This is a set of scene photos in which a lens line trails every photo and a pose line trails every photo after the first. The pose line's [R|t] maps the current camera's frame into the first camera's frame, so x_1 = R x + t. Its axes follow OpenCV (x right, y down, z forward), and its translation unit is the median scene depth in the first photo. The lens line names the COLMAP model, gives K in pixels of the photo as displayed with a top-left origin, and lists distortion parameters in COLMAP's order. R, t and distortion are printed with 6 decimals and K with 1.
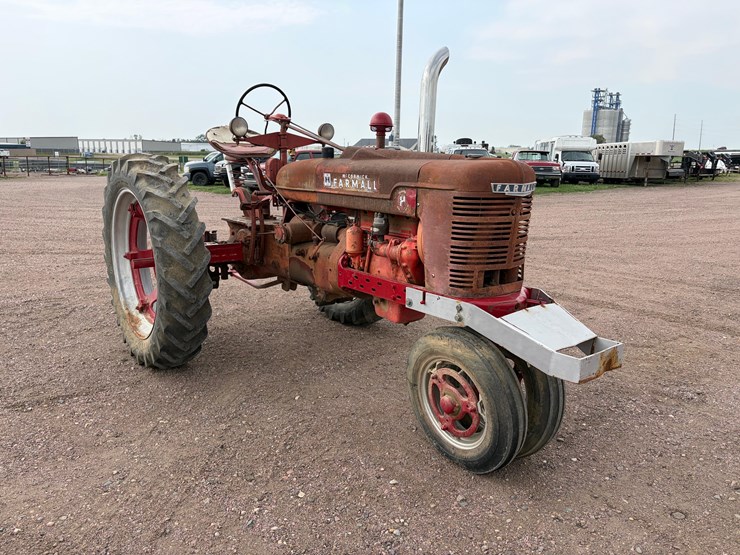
lens RADIAL K [[564.3, 0, 363.6], [0, 564.3, 275.9], [0, 0, 1]] dist [0.041736, -0.038307]
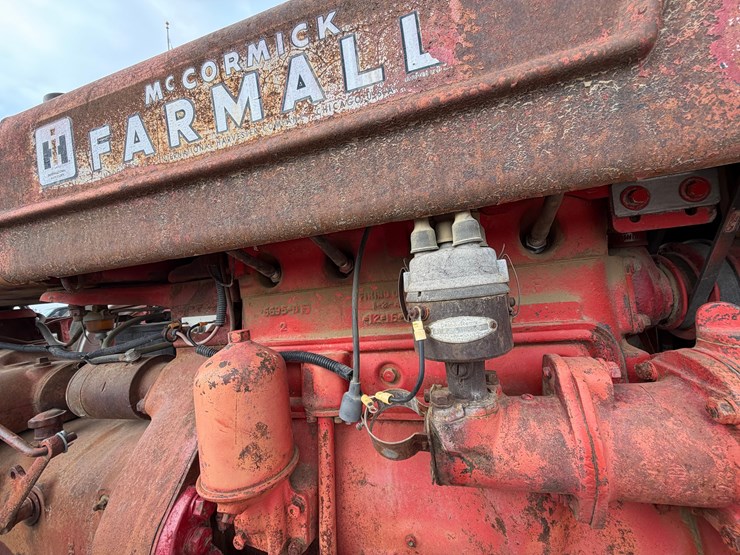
lens RADIAL K [[295.1, 0, 369.9], [0, 295.1, 276.9], [0, 0, 1]] dist [-0.000276, 0.000184]
pose [[0.805144, -0.076524, 0.588122, -0.038896], [0.233260, 0.952582, -0.195389, -0.079571], [-0.545283, 0.294502, 0.784816, 0.886544]]
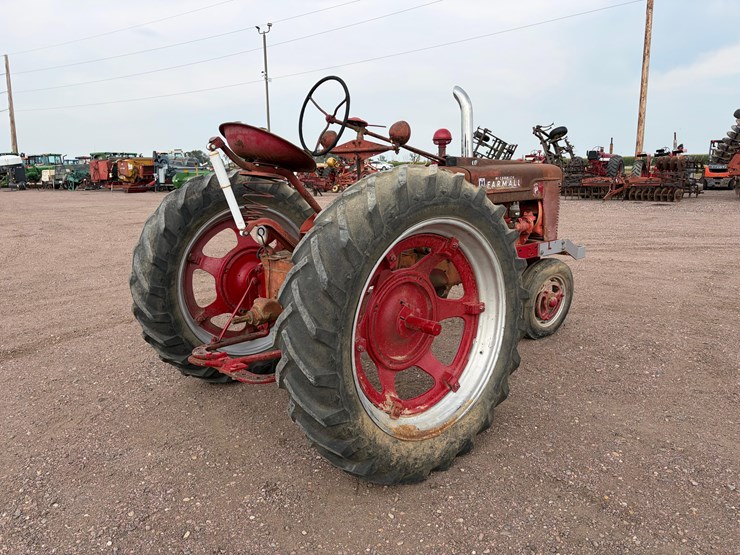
lens RADIAL K [[564.3, 0, 373.1], [0, 564.3, 274.7], [0, 0, 1]] dist [0.041736, -0.038307]
pose [[-0.068337, -0.198637, 0.977688, -1.292482], [0.227075, 0.951160, 0.209119, -0.296871], [-0.971477, 0.236299, -0.019894, 1.328683]]
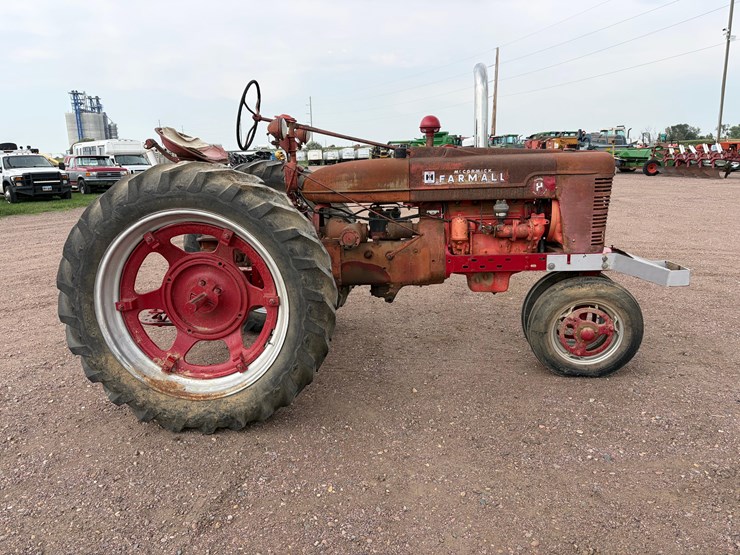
lens RADIAL K [[564.3, 0, 364.0], [0, 564.3, 279.9], [0, 0, 1]] dist [0.041736, -0.038307]
pose [[0.671403, -0.189224, 0.716528, -0.977512], [0.189230, 0.978577, 0.081114, -0.092387], [-0.716526, 0.081128, 0.692826, 0.372334]]
